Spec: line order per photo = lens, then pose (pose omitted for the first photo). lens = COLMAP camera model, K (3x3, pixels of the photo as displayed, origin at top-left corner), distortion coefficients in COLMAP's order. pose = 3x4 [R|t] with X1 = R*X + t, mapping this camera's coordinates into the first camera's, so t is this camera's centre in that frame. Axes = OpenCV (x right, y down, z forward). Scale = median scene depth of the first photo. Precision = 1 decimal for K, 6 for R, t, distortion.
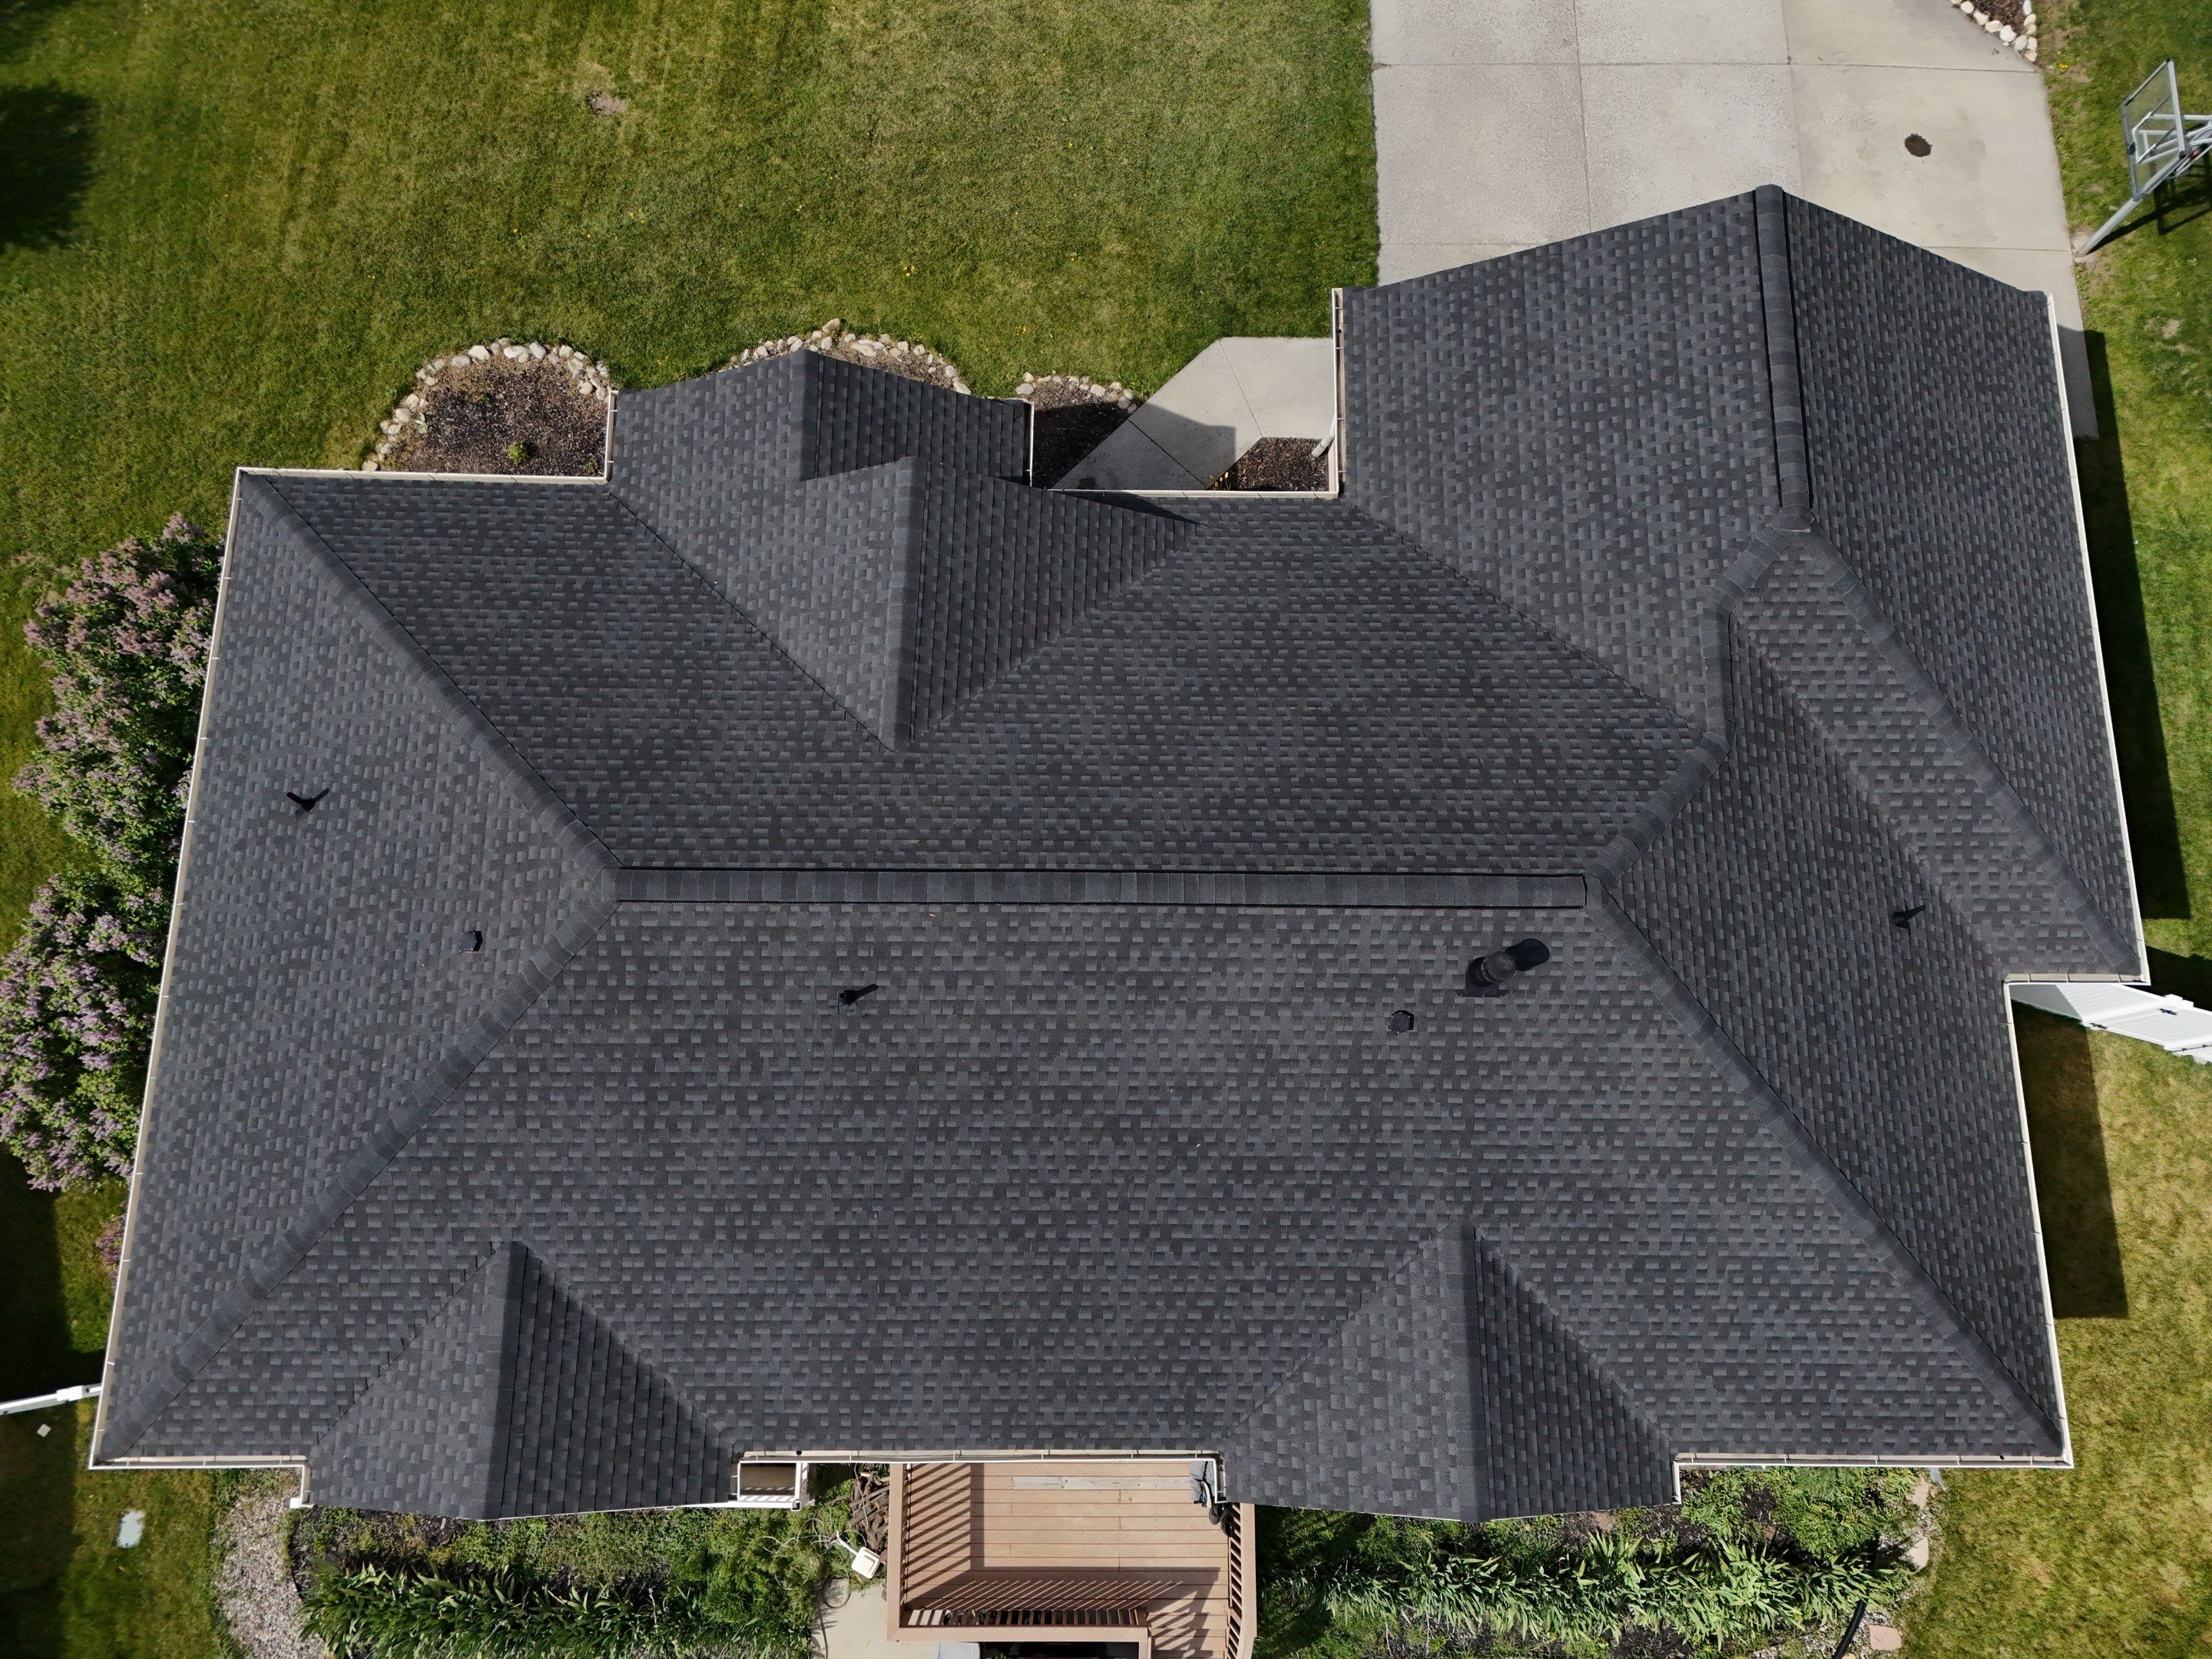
lens RADIAL K [[1601.0, 0, 1107.8], [0, 1601.0, 827.3], [0, 0, 1]] dist [0.015231, 0.002797]
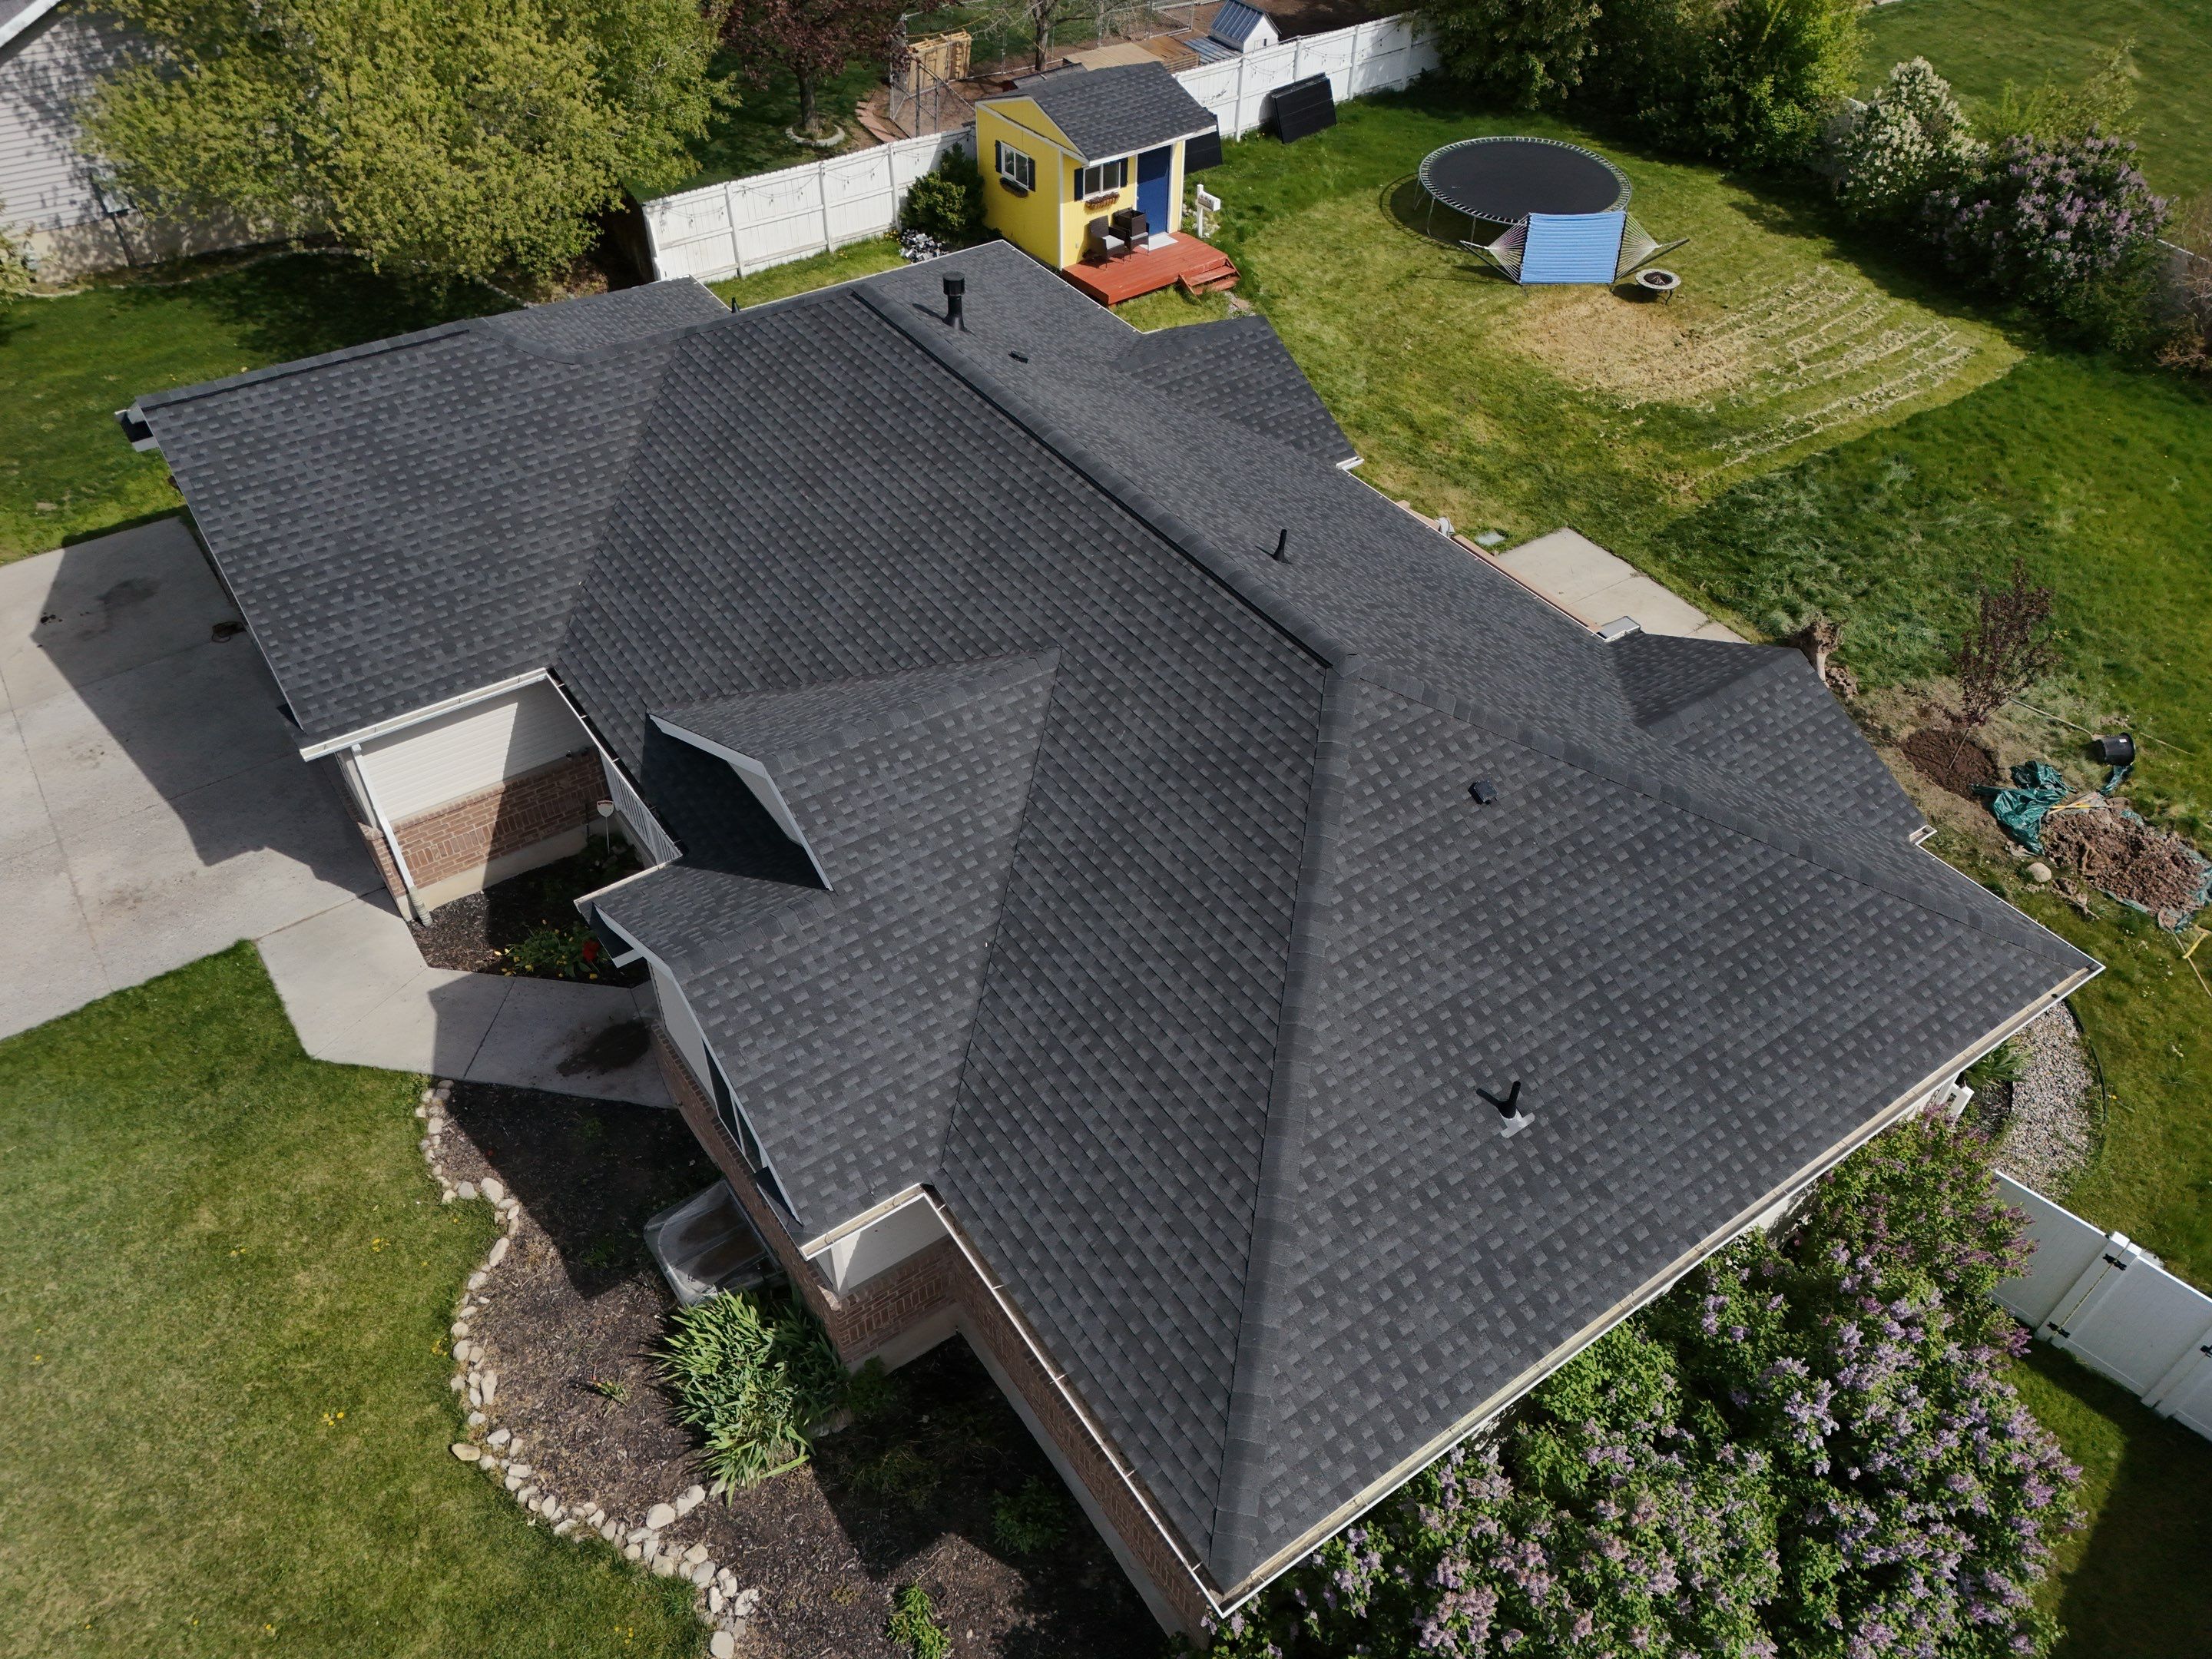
lens RADIAL K [[1601.0, 0, 1108.7], [0, 1601.0, 830.4], [0, 0, 1]] dist [0.015231, 0.002797]
pose [[-0.574125, -0.606946, 0.549543, -0.544373], [0.782364, -0.208762, 0.586791, -0.448513], [-0.241427, 0.766835, 0.594708, 0.340375]]
